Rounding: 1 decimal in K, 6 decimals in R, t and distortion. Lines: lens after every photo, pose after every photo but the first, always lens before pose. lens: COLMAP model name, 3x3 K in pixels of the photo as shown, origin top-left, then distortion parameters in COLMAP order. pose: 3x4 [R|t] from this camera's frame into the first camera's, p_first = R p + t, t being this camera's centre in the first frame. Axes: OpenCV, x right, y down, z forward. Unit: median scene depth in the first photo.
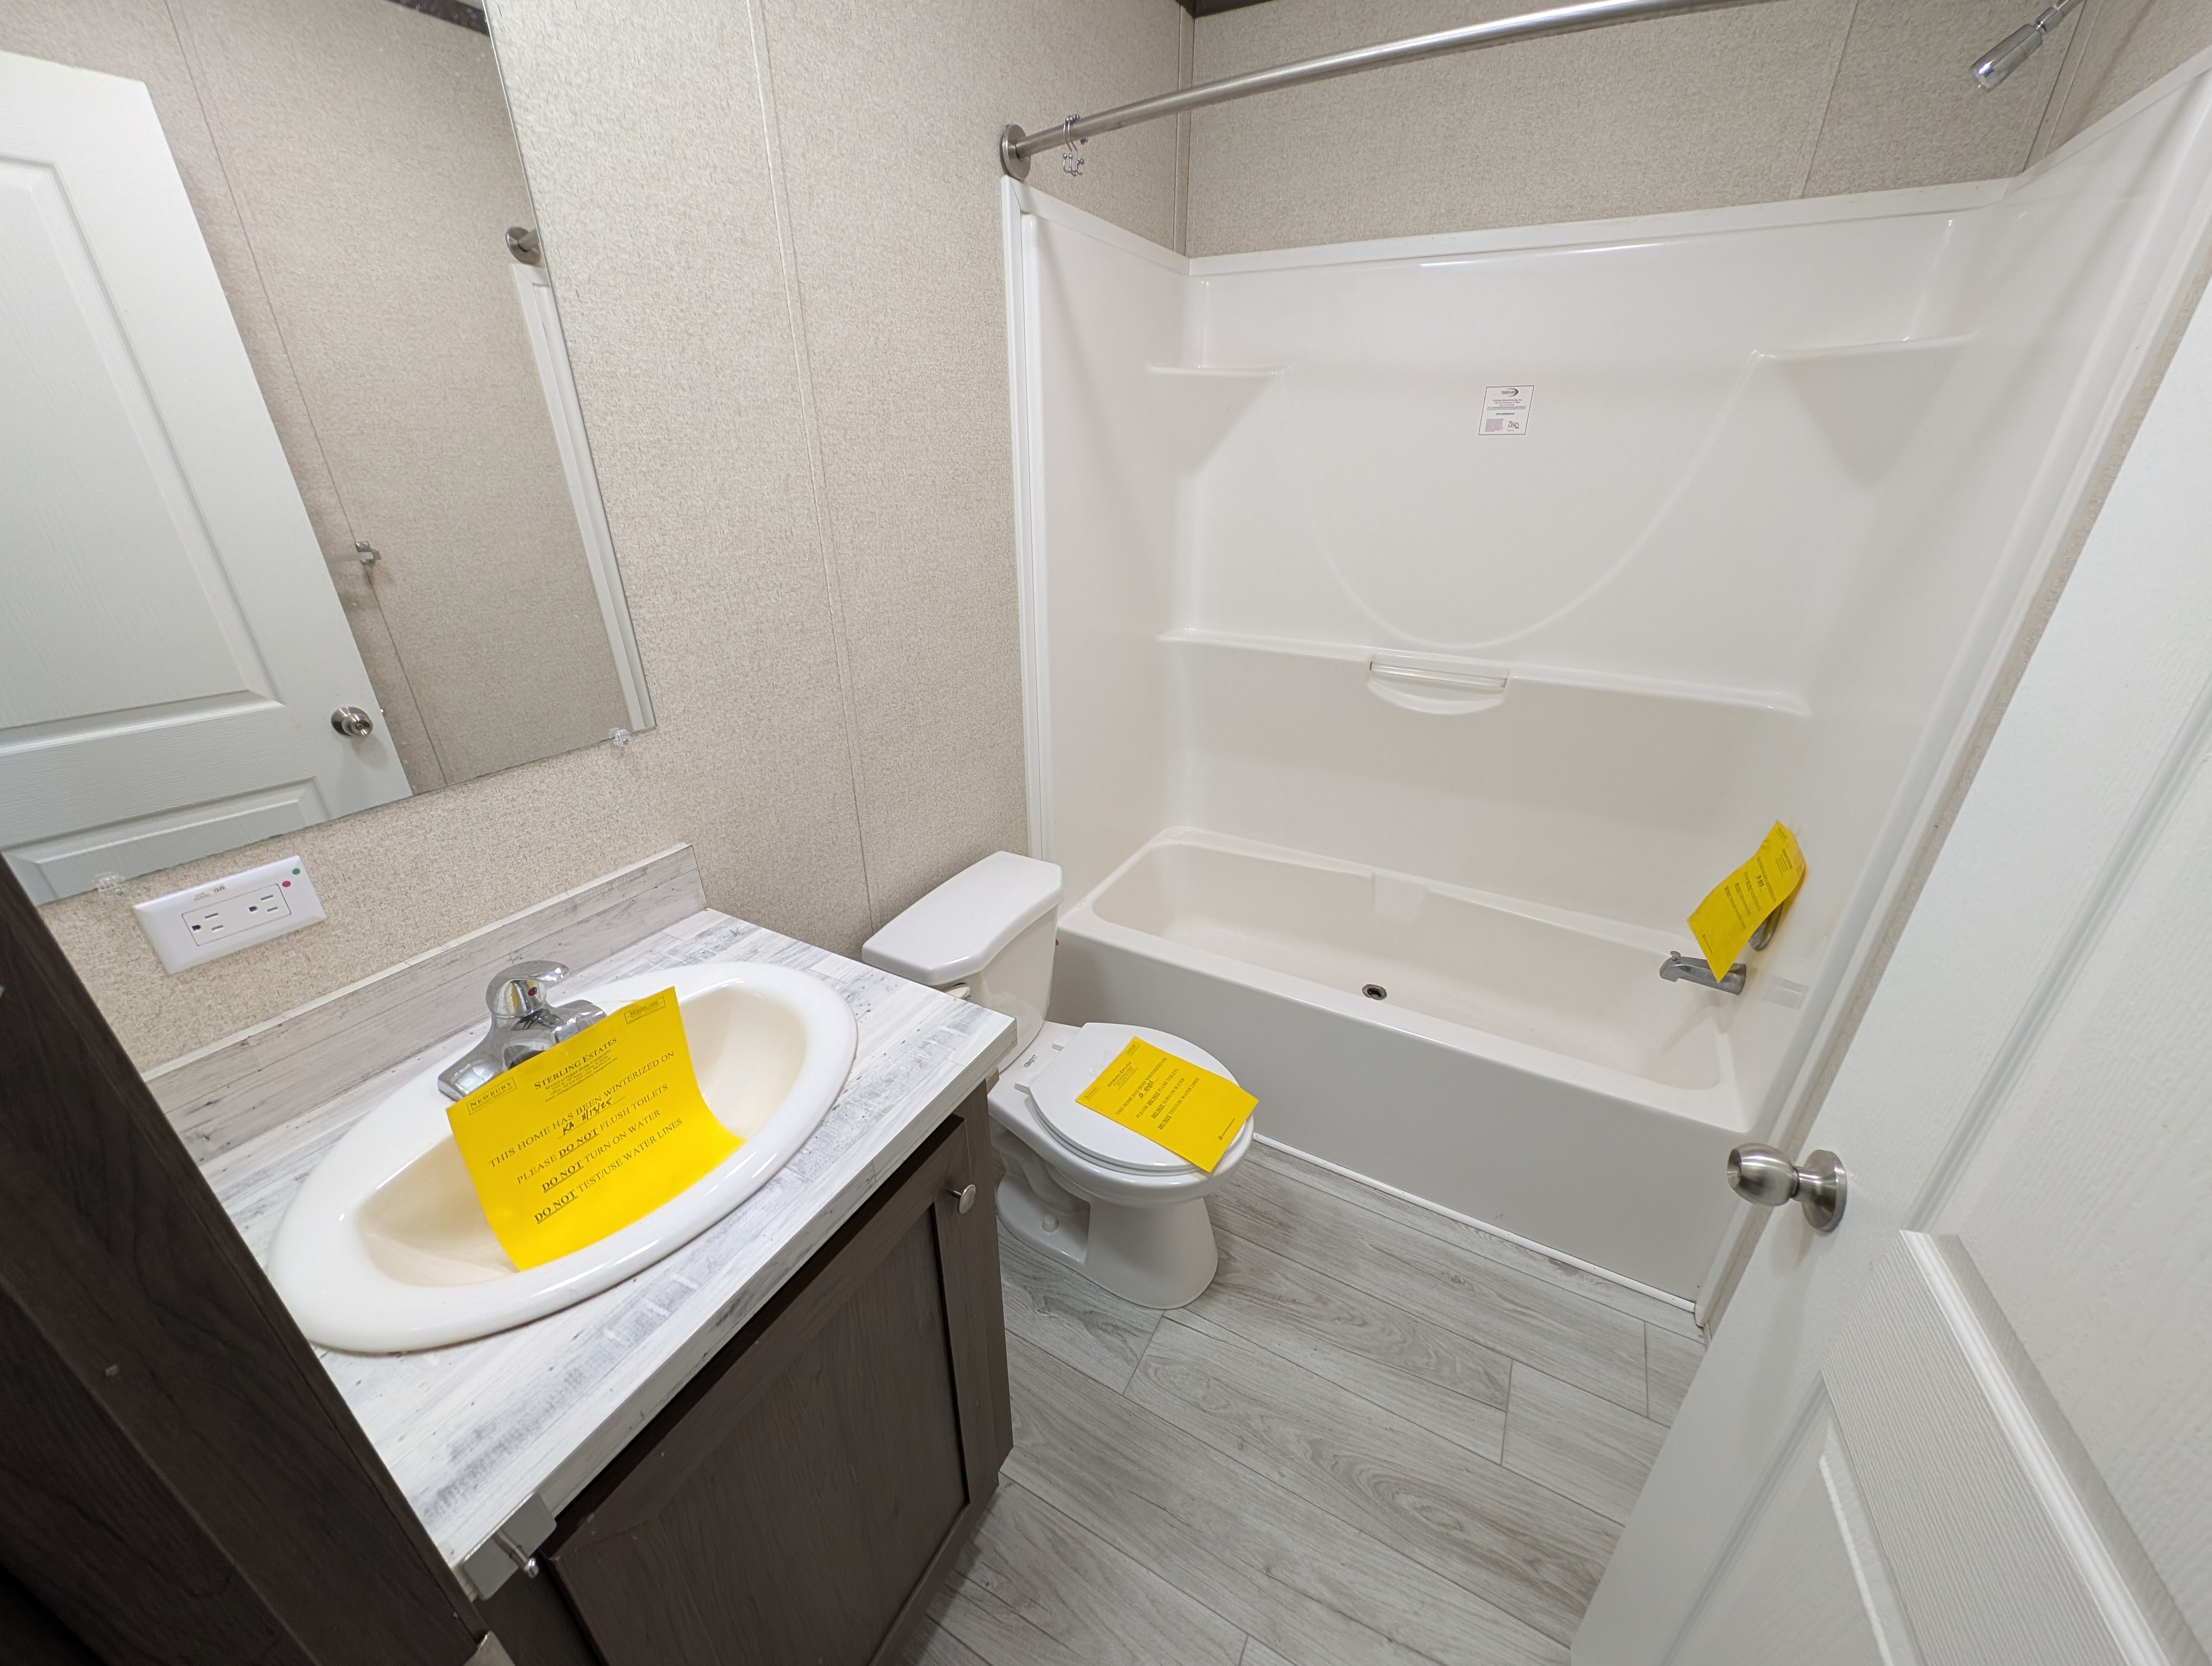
lens RADIAL K [[824.9, 0, 1103.1], [0, 824.9, 836.7], [0, 0, 1]] dist [0.011761, -0.008598]
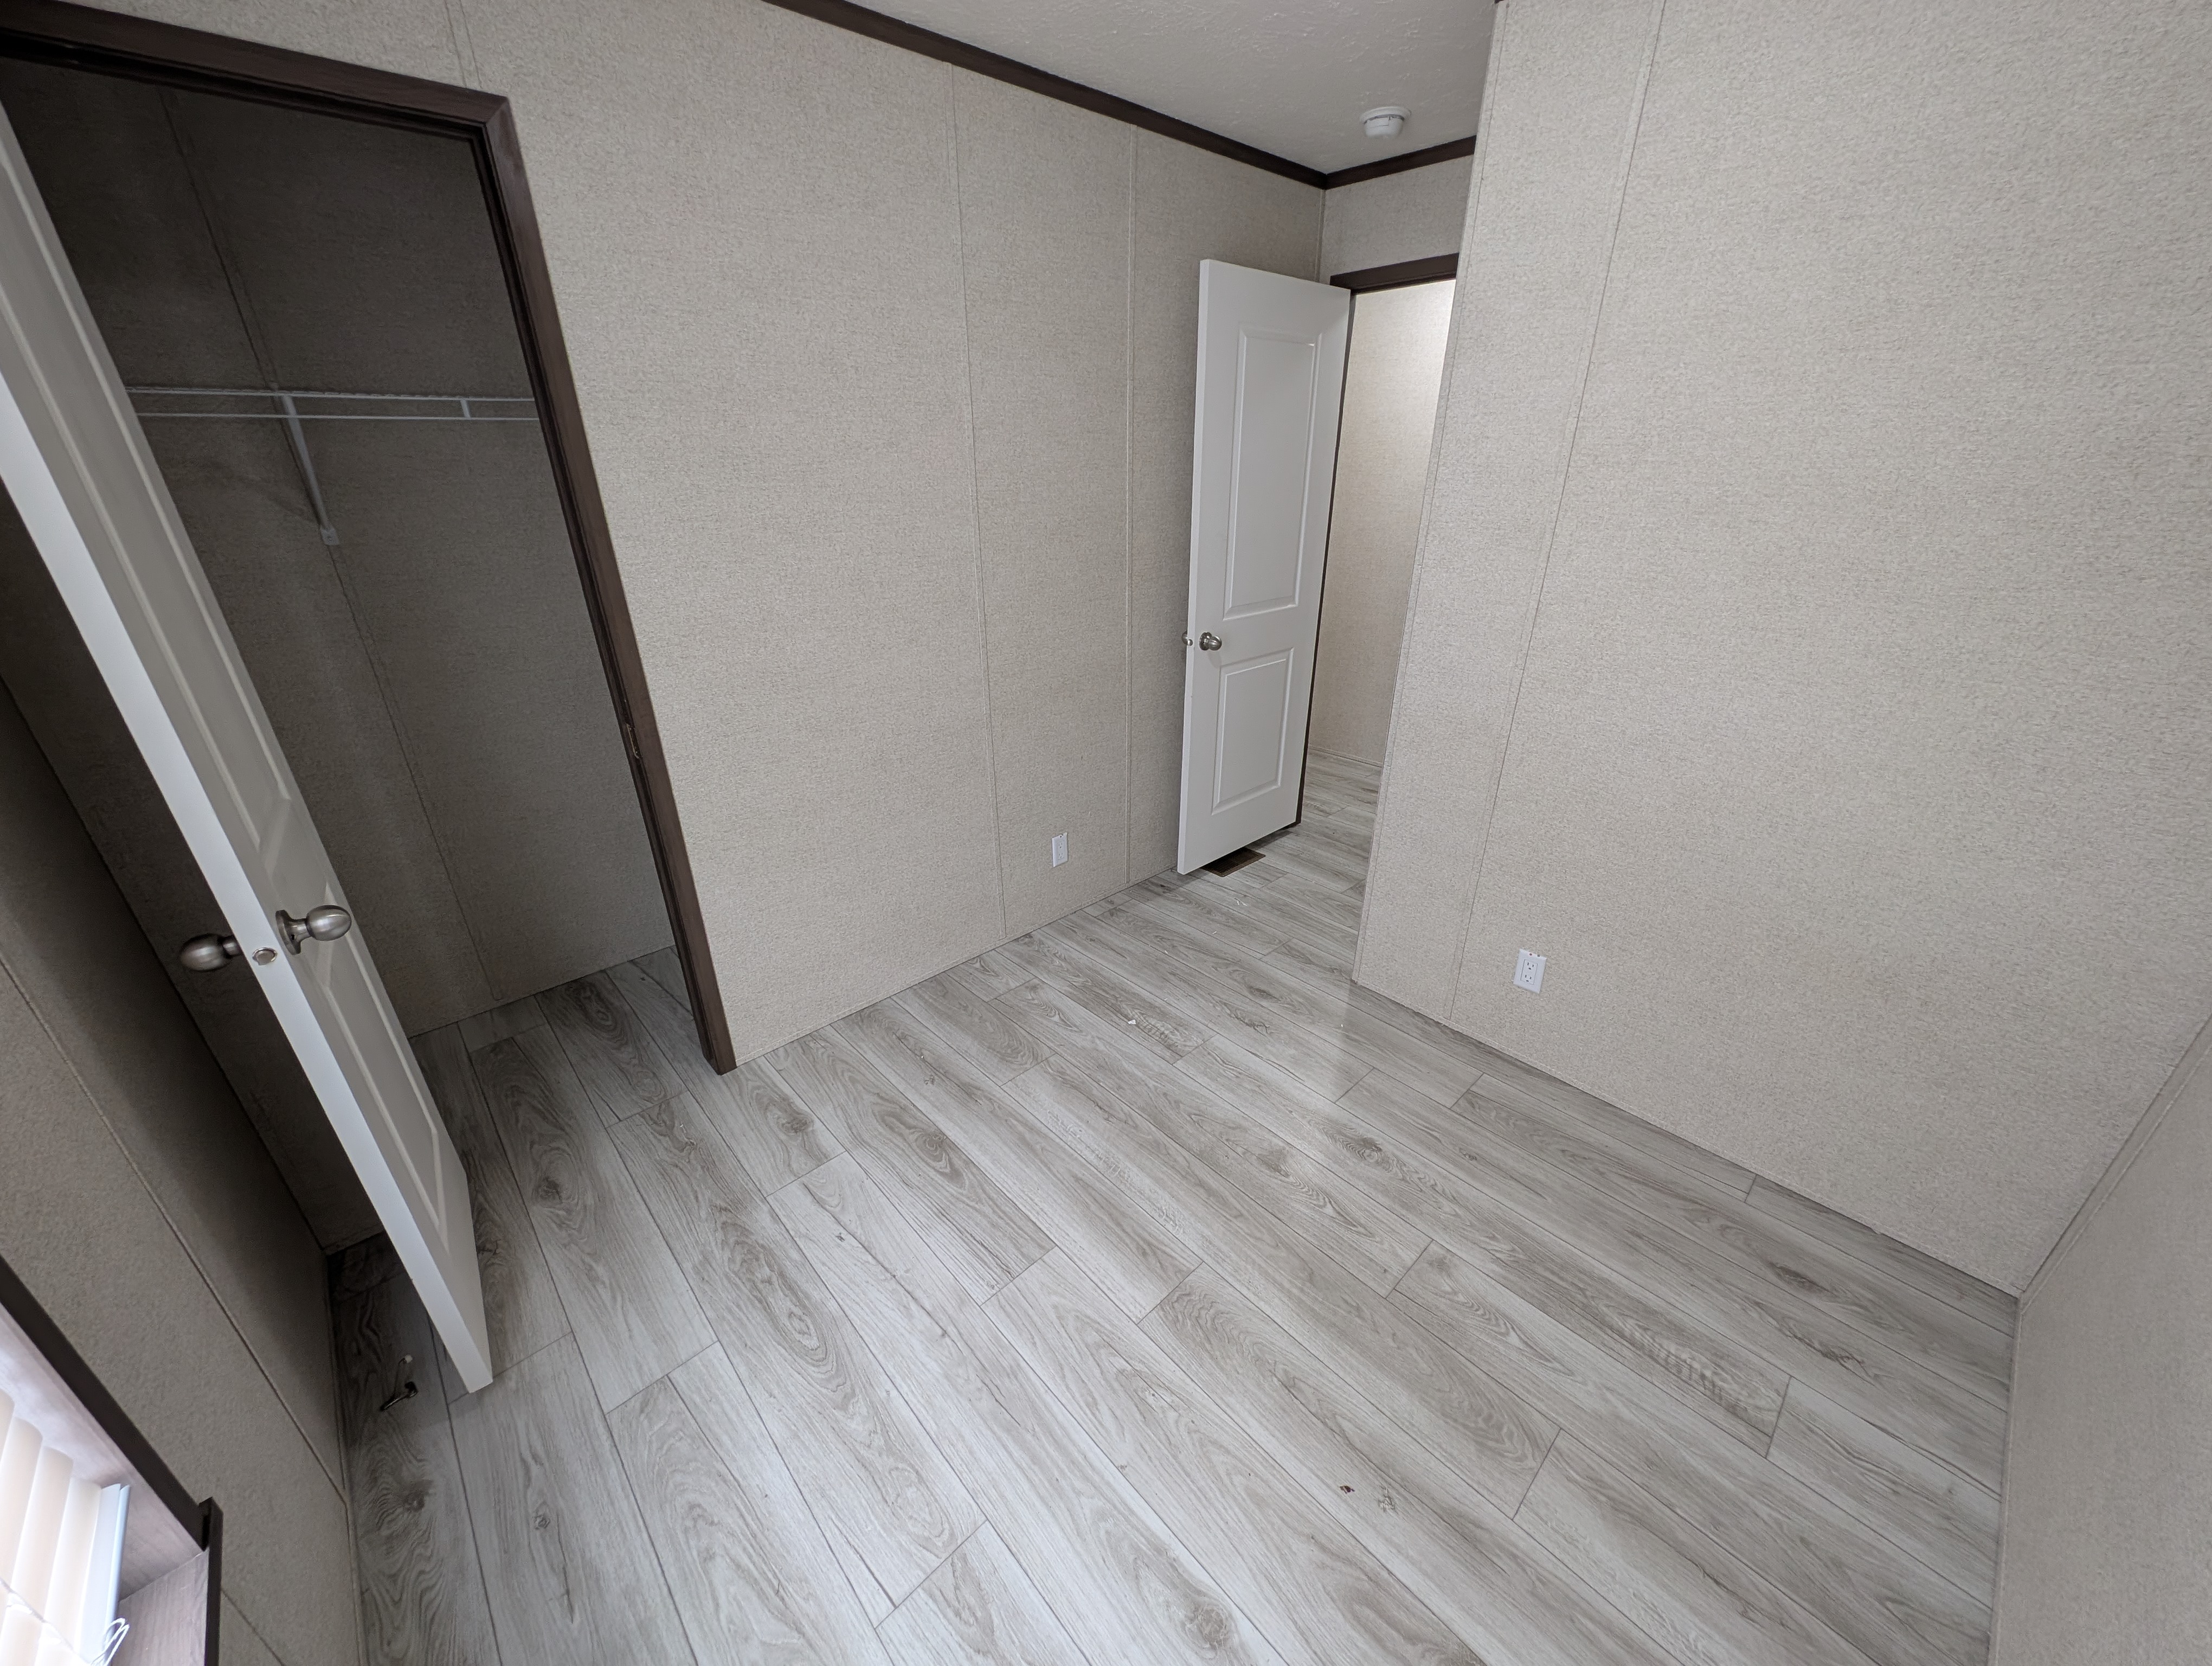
lens RADIAL K [[829.1, 0, 1107.7], [0, 829.1, 828.9], [0, 0, 1]] dist [0.002959, -0.001996]
pose [[-0.952388, -0.126297, 0.277501, -0.271512], [0.132973, 0.646984, 0.750820, -0.504945], [-0.274365, 0.751971, -0.599385, 0.982415]]
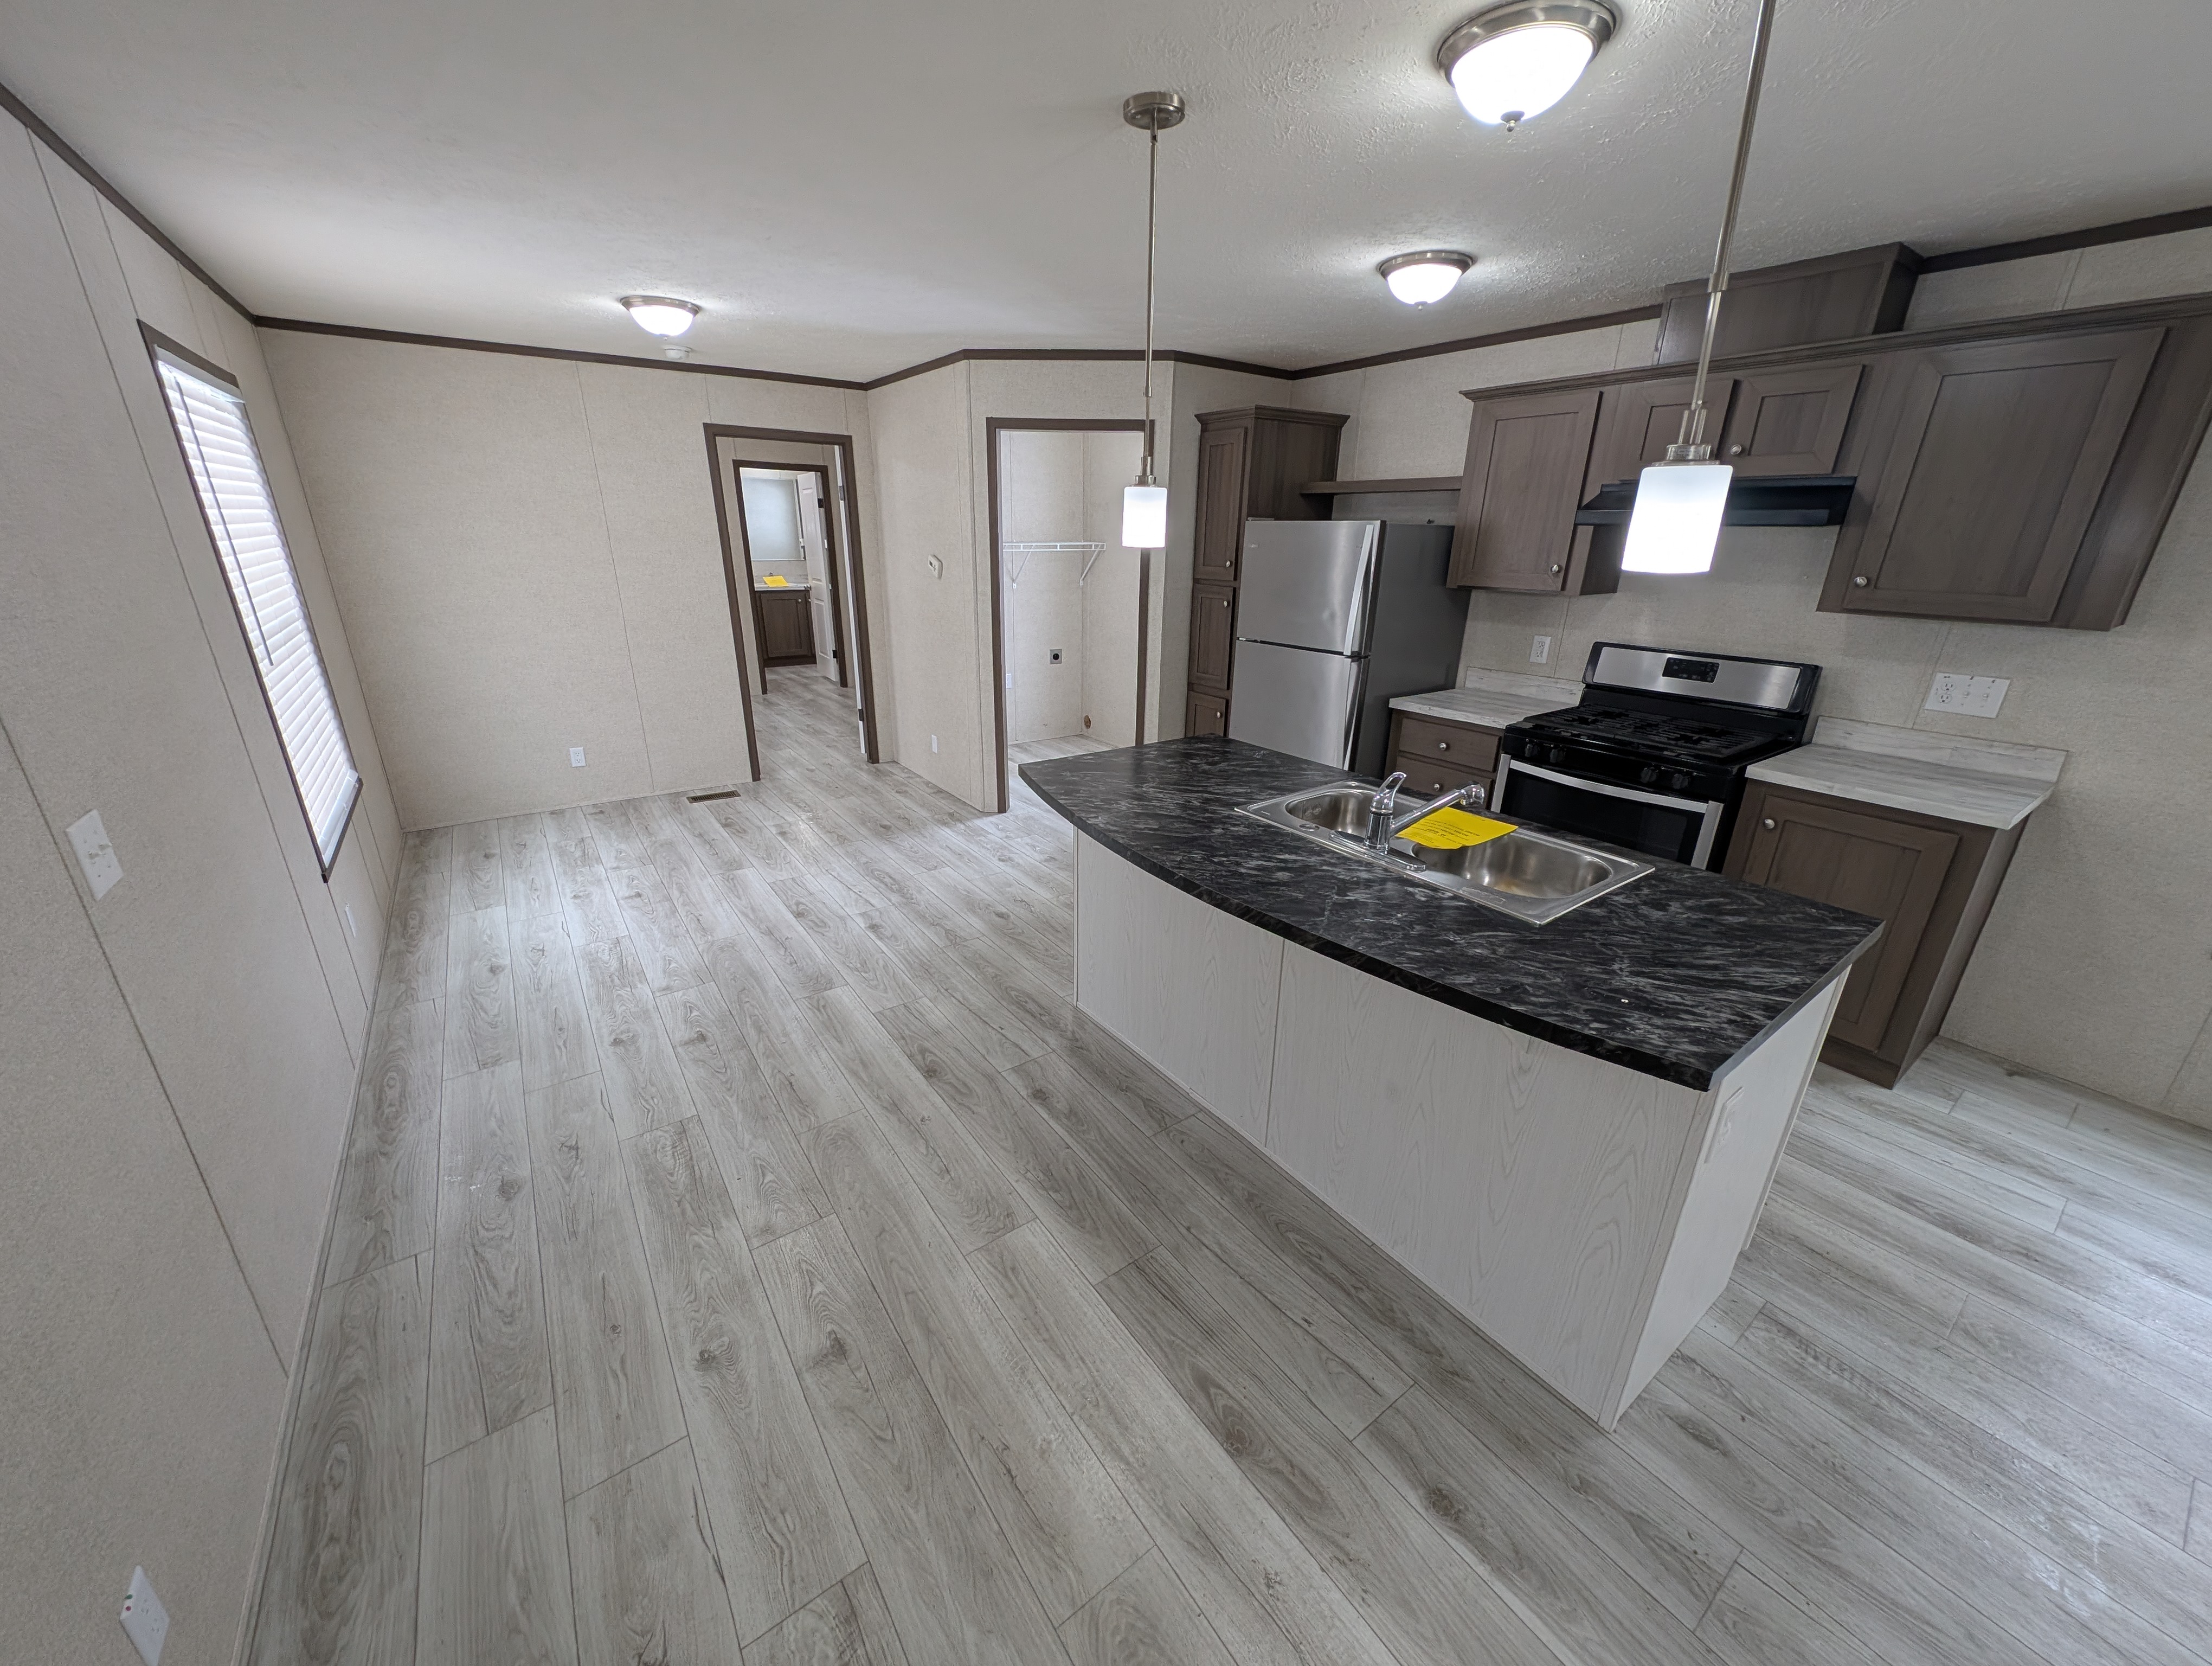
lens RADIAL K [[829.1, 0, 1107.7], [0, 829.1, 828.9], [0, 0, 1]] dist [0.002959, -0.001996]
pose [[0.902558, 0.153037, -0.402454, 0.523391], [-0.192896, 0.979372, -0.060180, 0.212113], [0.384943, 0.131947, 0.913460, -0.589088]]
